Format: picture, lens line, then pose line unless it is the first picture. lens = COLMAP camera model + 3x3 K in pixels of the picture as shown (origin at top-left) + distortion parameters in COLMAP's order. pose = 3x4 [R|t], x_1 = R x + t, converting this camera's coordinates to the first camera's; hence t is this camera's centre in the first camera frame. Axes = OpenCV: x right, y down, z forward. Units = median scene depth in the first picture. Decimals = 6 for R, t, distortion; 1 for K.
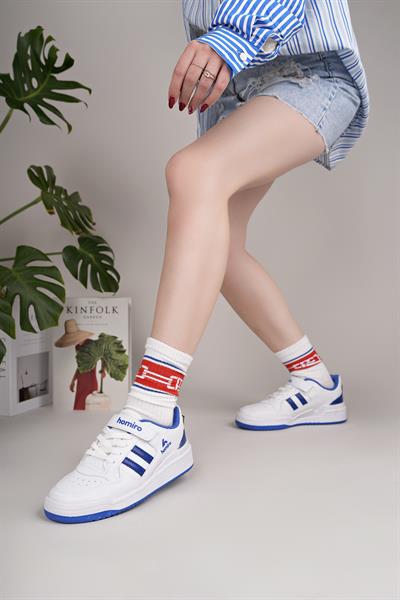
lens RADIAL K [[584.5, 0, 189.5], [0, 584.5, 295.5], [0, 0, 1]] dist [0.002602, 0.000000]
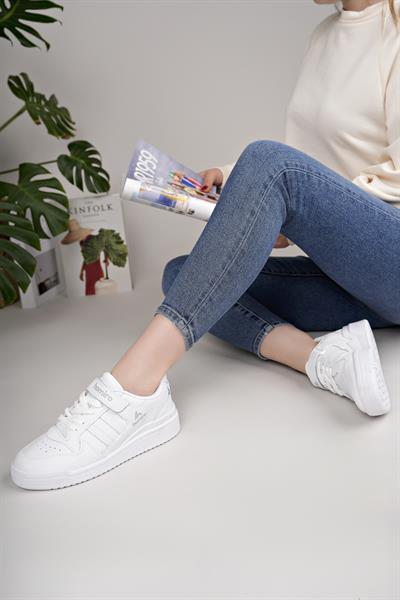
lens RADIAL K [[621.8, 0, 192.9], [0, 621.8, 290.2], [0, 0, 1]] dist [0.011273, 0.000000]
pose [[0.992141, -0.116252, 0.046287, -0.041573], [0.101761, 0.964888, 0.242150, -0.095753], [-0.072812, -0.235537, 0.969134, -0.223524]]
